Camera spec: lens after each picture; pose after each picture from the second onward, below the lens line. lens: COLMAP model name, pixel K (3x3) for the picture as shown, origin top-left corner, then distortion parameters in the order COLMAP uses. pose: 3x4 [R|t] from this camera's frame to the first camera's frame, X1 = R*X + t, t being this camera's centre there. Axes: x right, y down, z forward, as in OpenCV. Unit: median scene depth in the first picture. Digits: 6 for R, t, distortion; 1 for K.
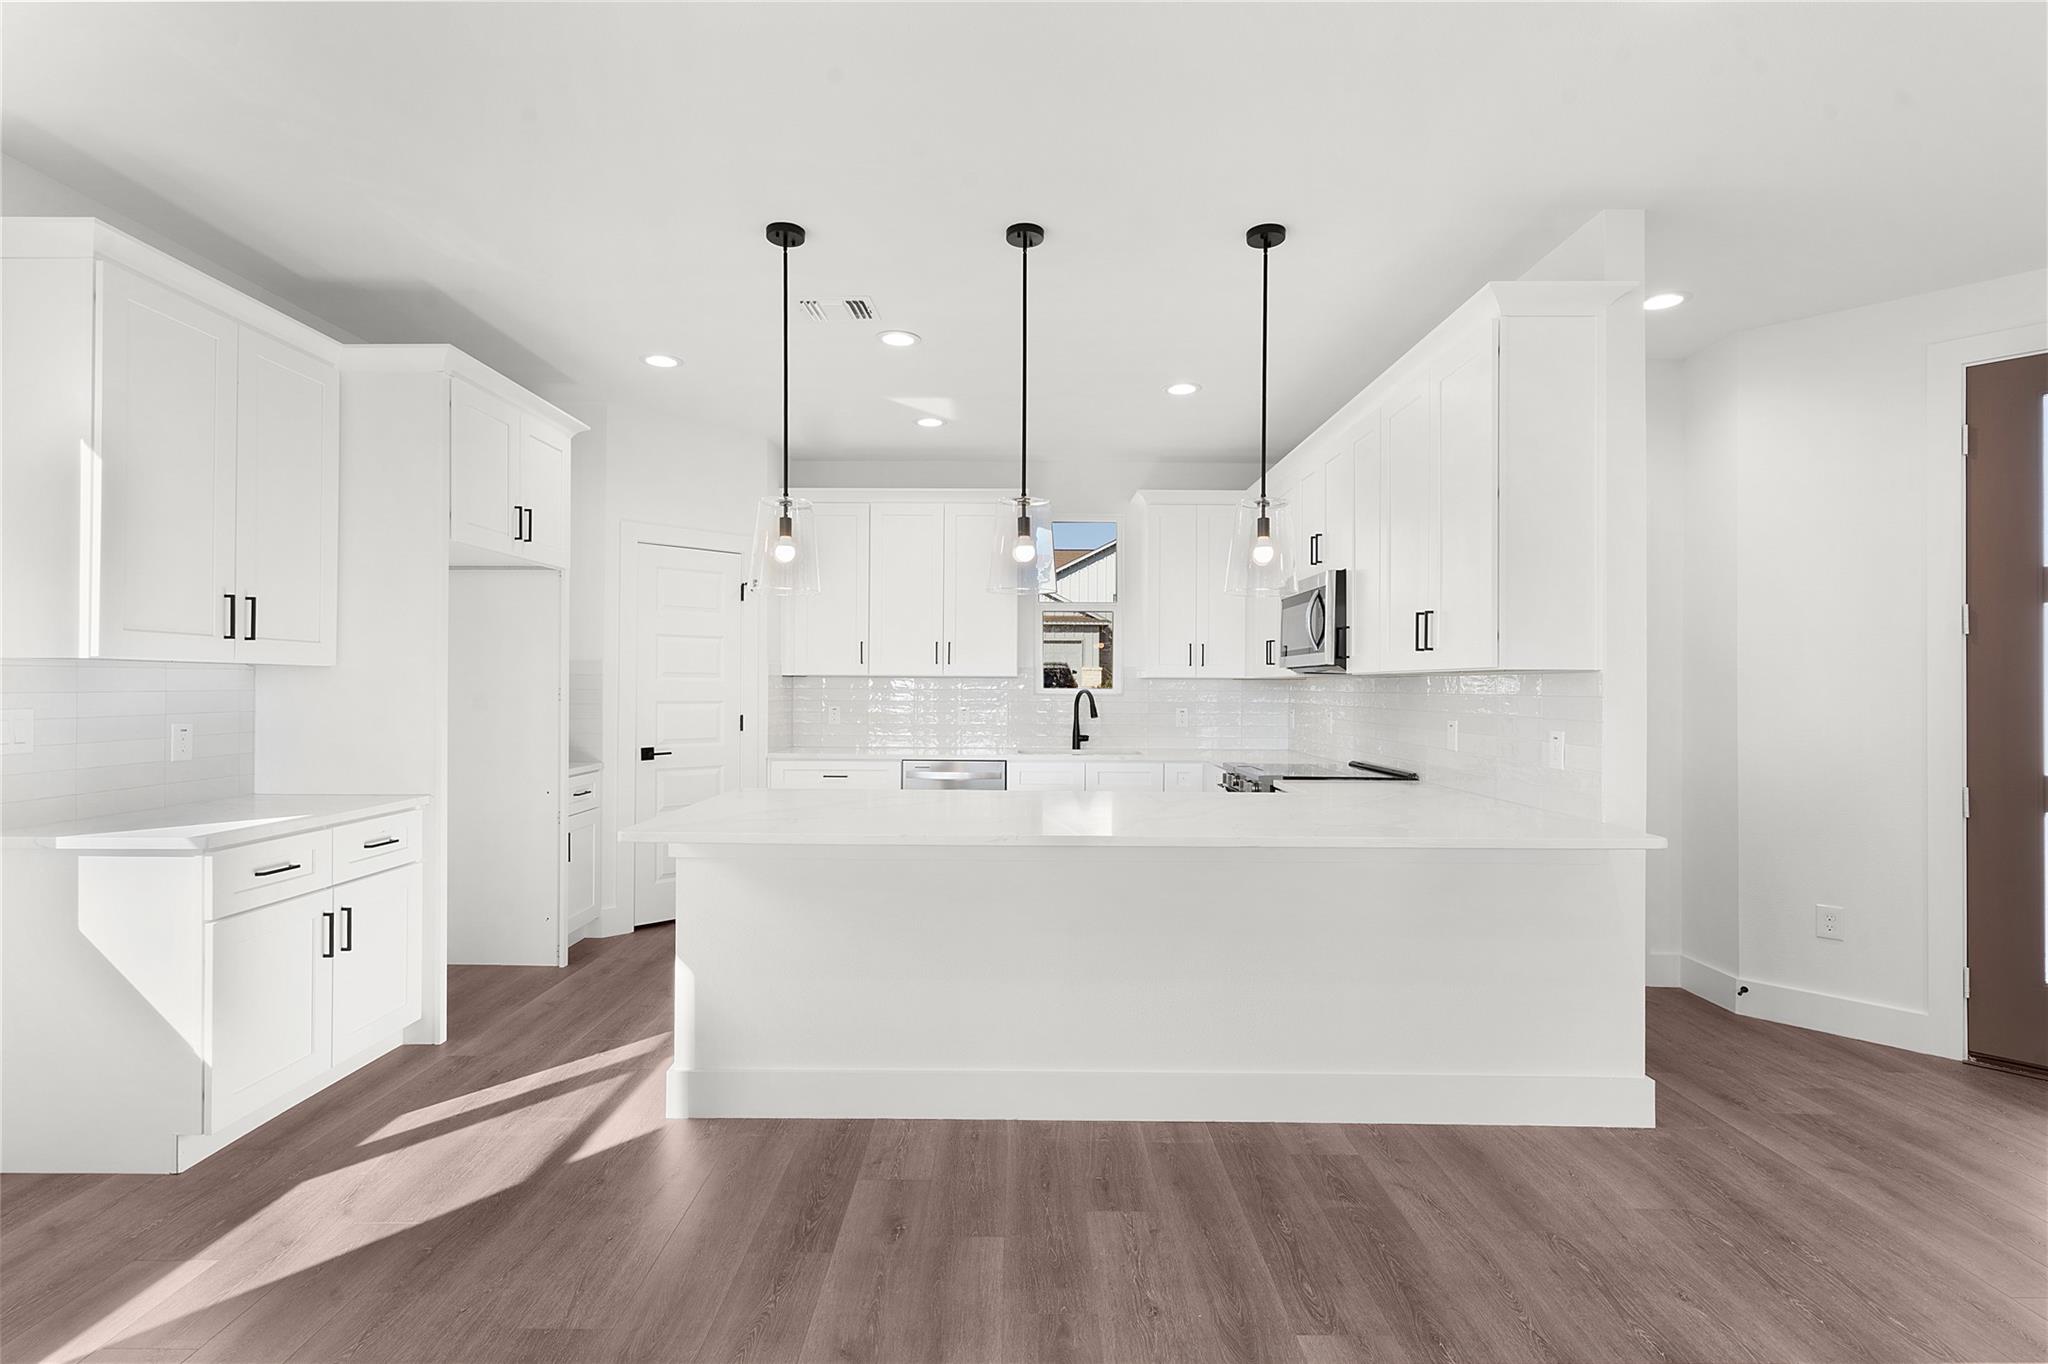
lens RADIAL K [[987.7, 0, 1015.4], [0, 987.7, 679.7], [0, 0, 1]] dist [0.002191, -0.000502]
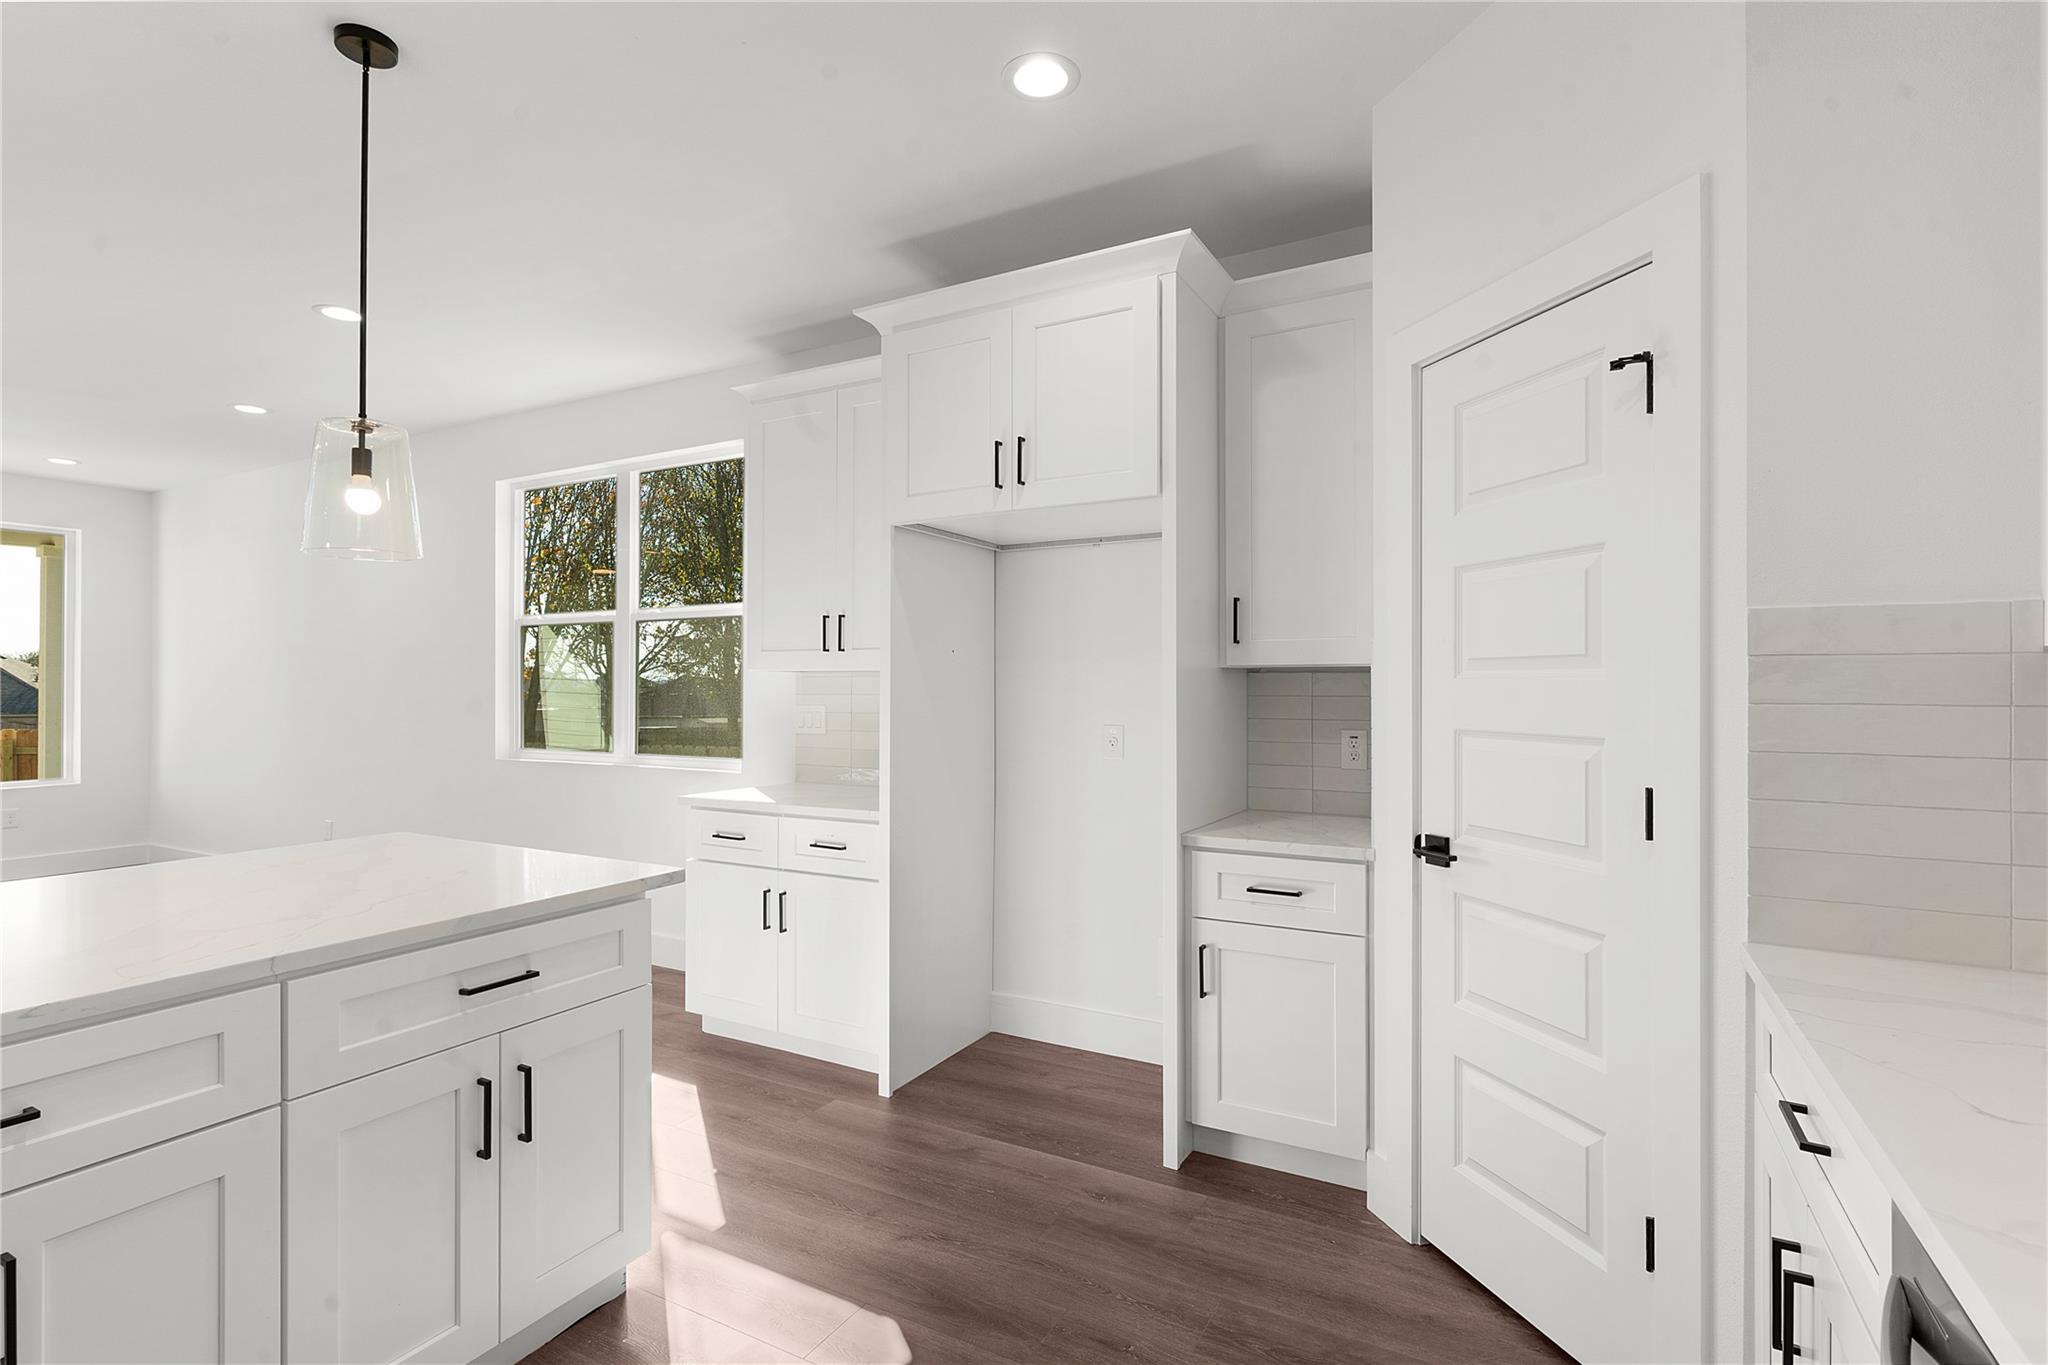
lens RADIAL K [[987.7, 0, 1015.4], [0, 987.7, 680.2], [0, 0, 1]] dist [0.002191, -0.000502]
pose [[-0.490650, -0.011998, -0.871274, 0.143810], [0.001777, 0.999889, -0.014770, 0.011904], [0.871355, -0.008795, -0.490574, 1.675459]]
